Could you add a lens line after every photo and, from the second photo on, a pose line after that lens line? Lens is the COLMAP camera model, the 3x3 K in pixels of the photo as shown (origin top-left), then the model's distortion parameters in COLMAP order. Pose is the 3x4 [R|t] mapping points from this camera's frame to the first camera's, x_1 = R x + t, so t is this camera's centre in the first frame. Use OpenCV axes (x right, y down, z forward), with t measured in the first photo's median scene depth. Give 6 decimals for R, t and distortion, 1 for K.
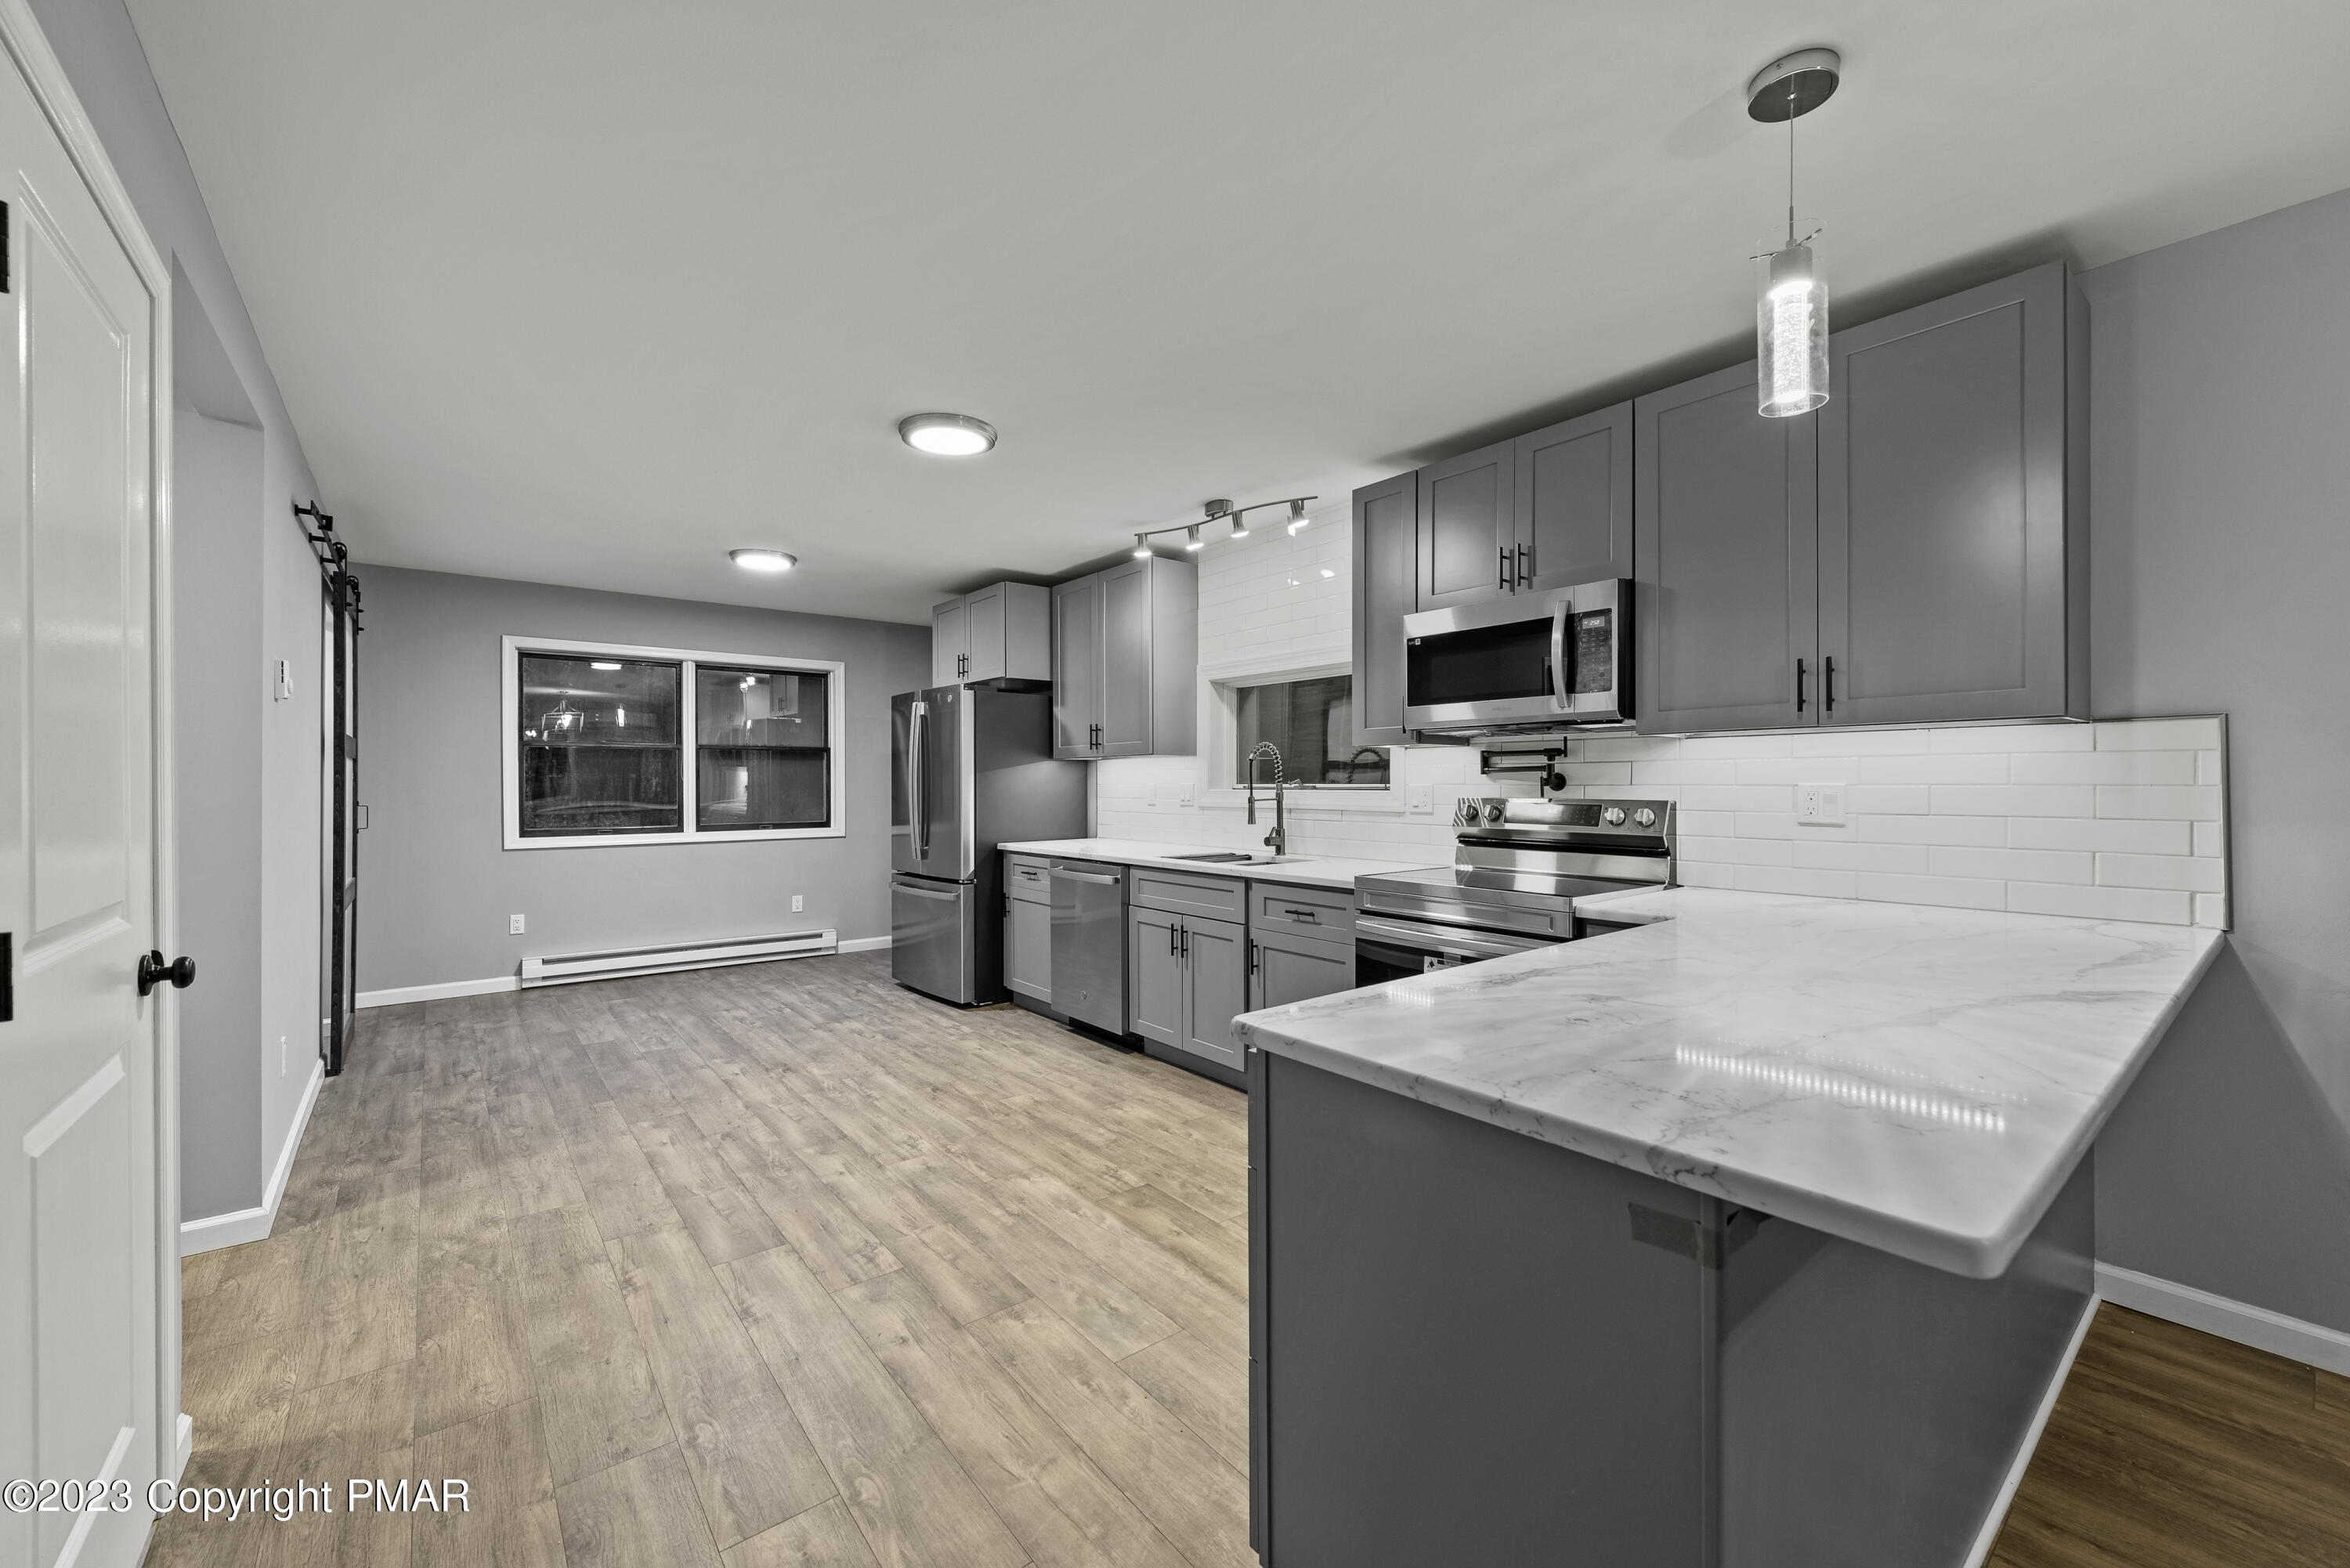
lens RADIAL K [[924.1, 0, 1181.6], [0, 924.1, 781.3], [0, 0, 1]] dist [0.007776, -0.001741]
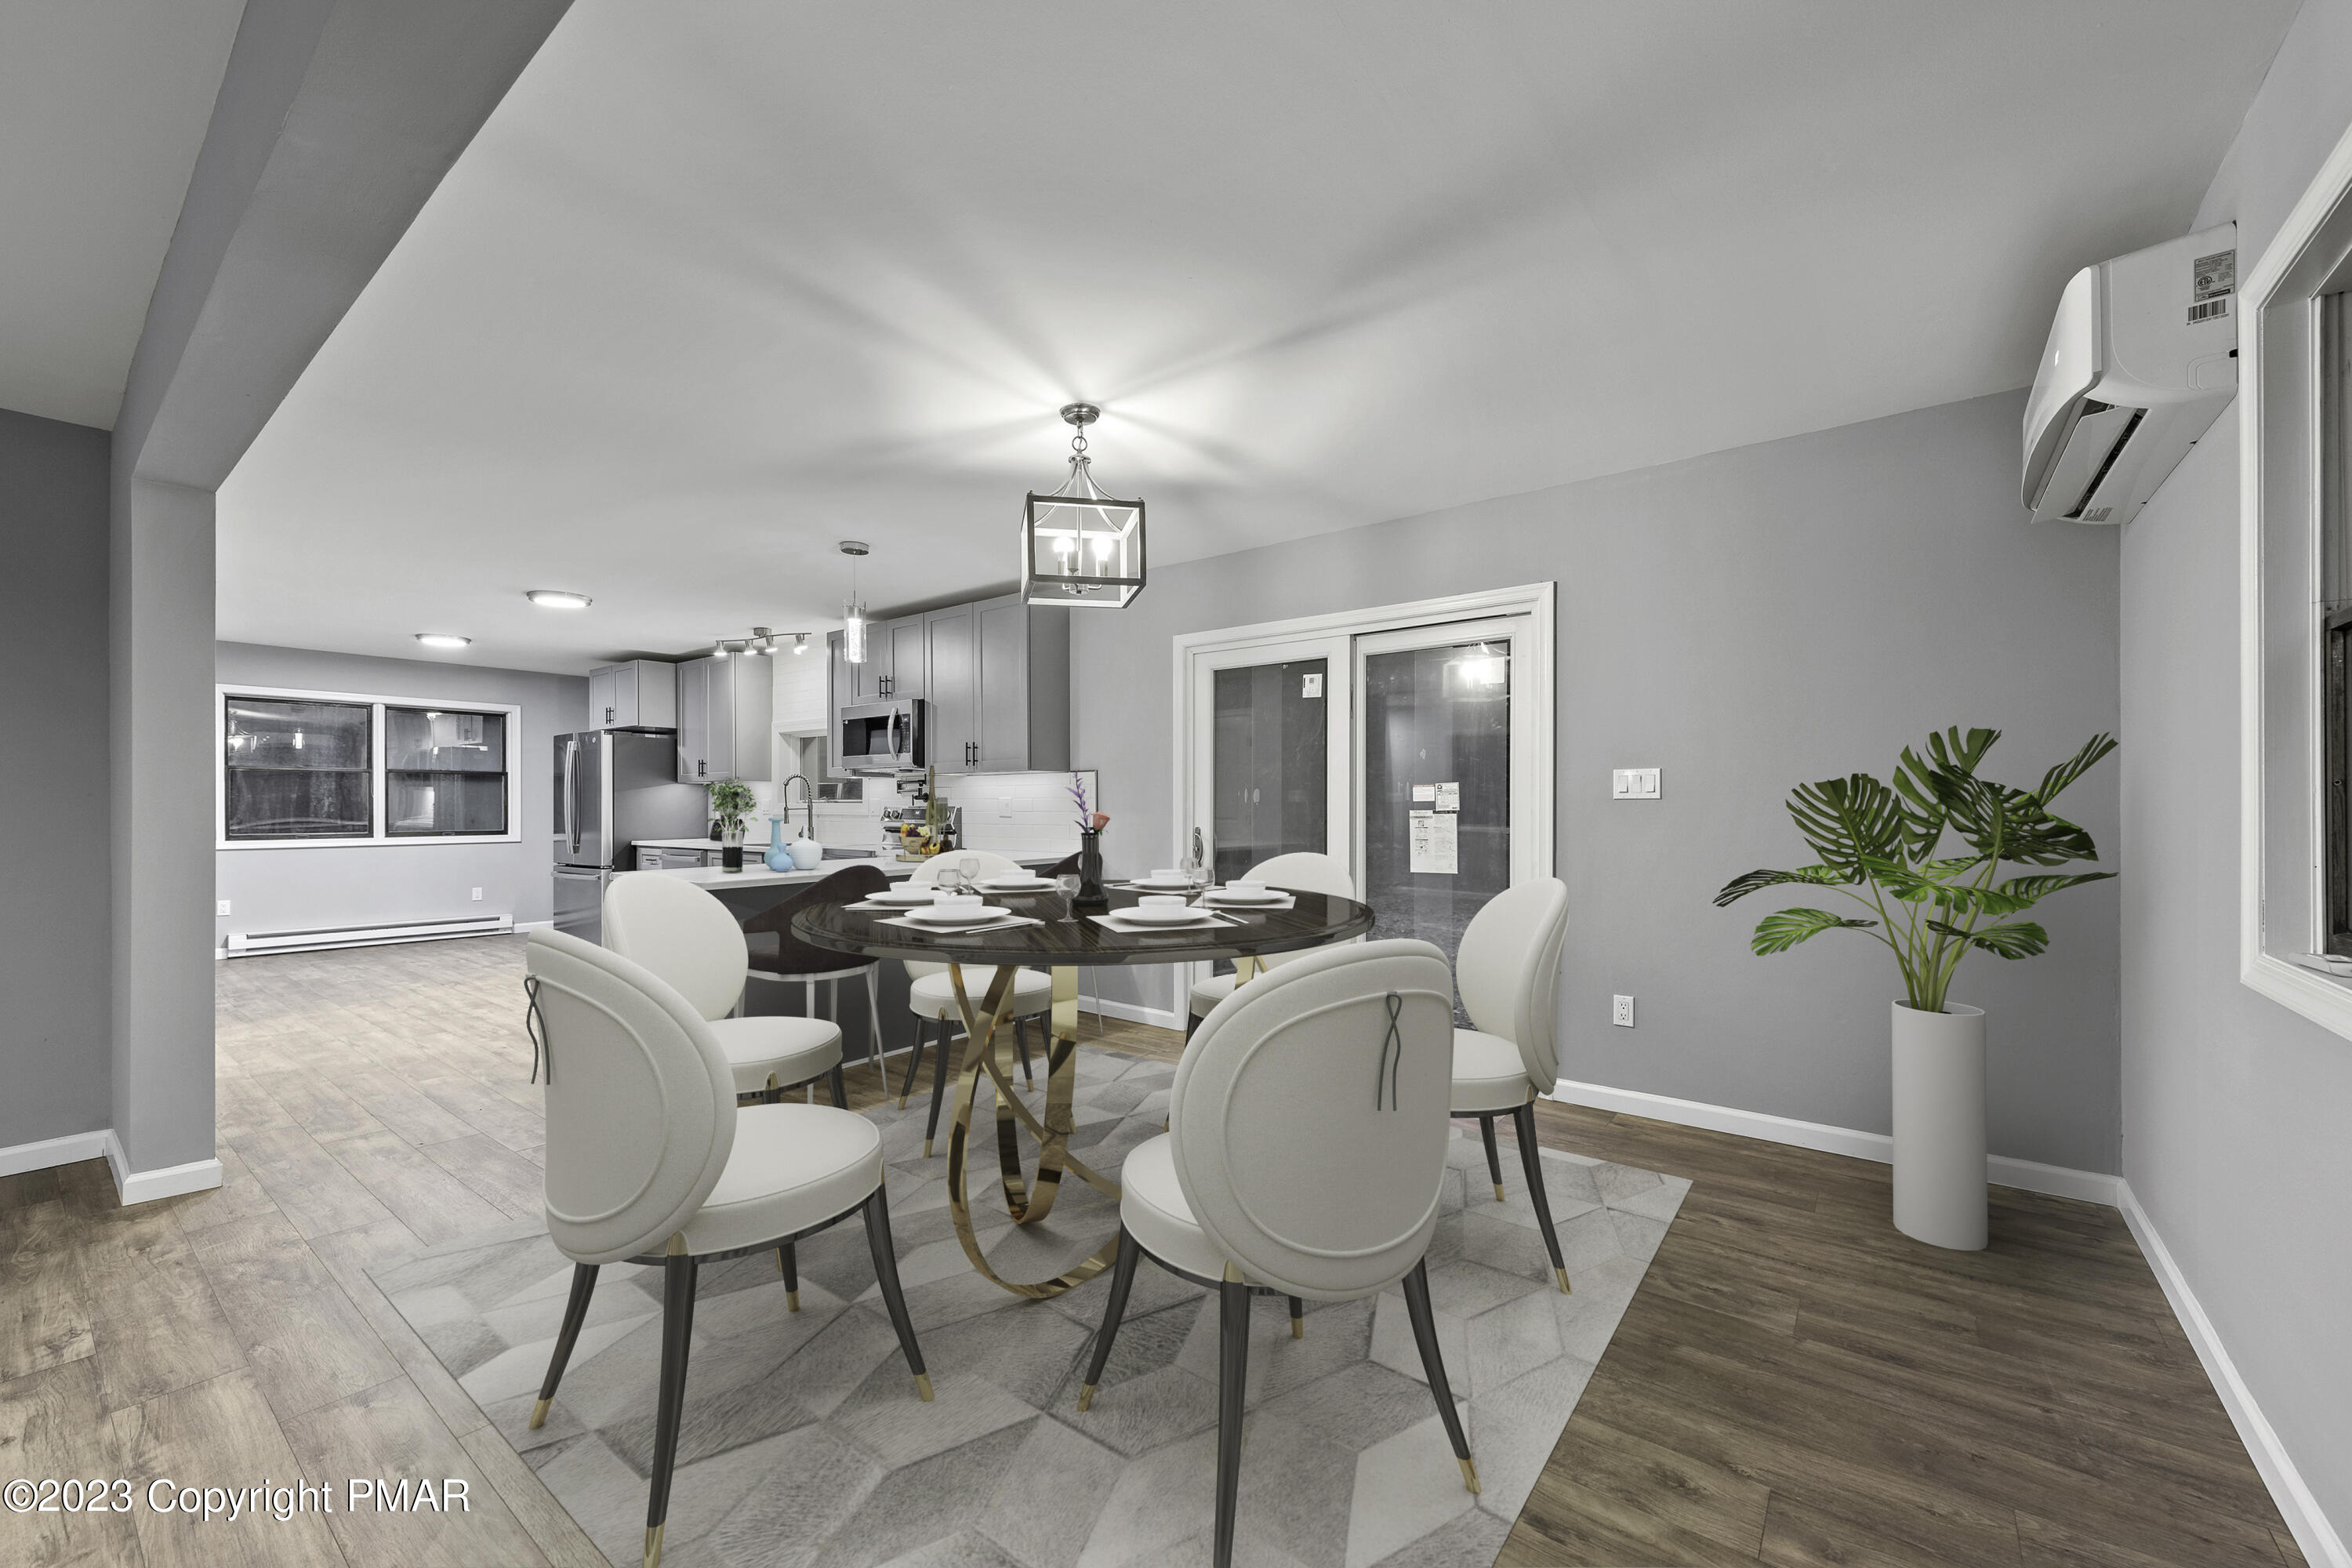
lens RADIAL K [[924.9, 0, 1176.6], [0, 924.9, 805.5], [0, 0, 1]] dist [0.007776, -0.001741]
pose [[0.973696, 0.002092, 0.227840, 0.286984], [-0.002185, 0.999998, 0.000157, 0.009168], [-0.227839, -0.000651, 0.973699, -0.578575]]
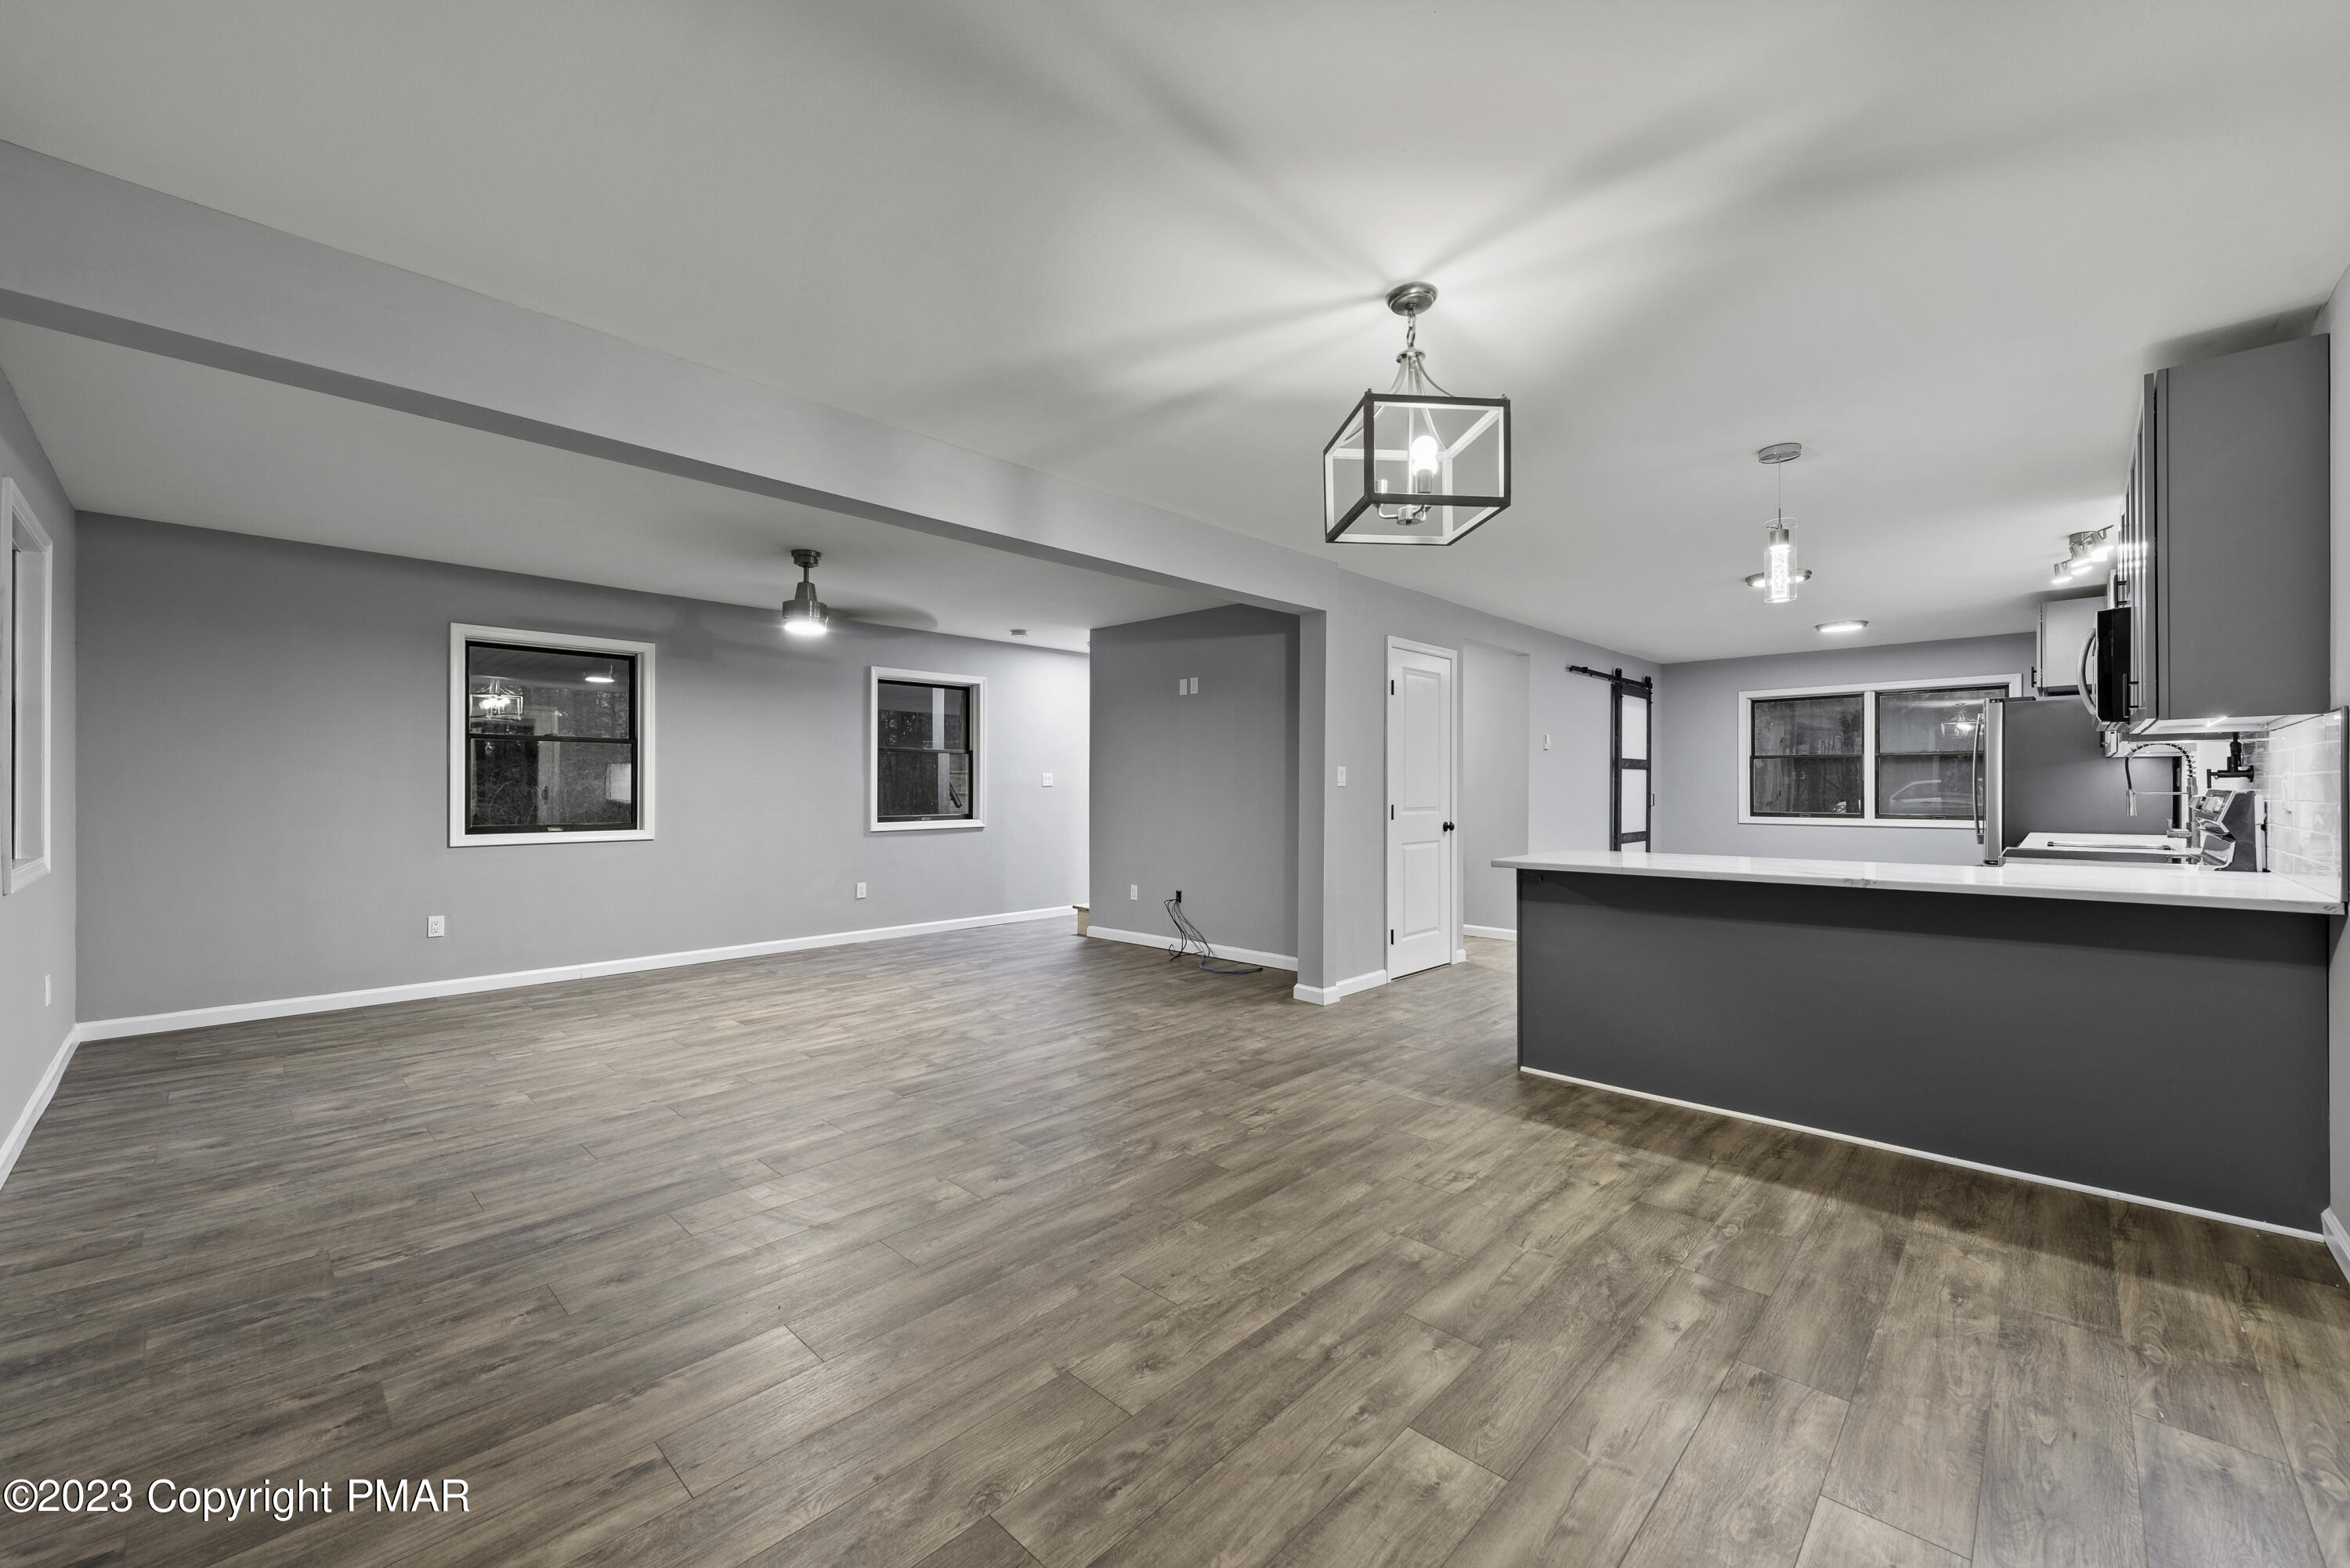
lens RADIAL K [[924.1, 0, 1177.6], [0, 924.1, 784.0], [0, 0, 1]] dist [0.007776, -0.001741]
pose [[0.122069, -0.001915, -0.992520, 0.787300], [0.001096, 0.999998, -0.001795, 0.007703], [0.992521, -0.000868, 0.122071, -0.186708]]
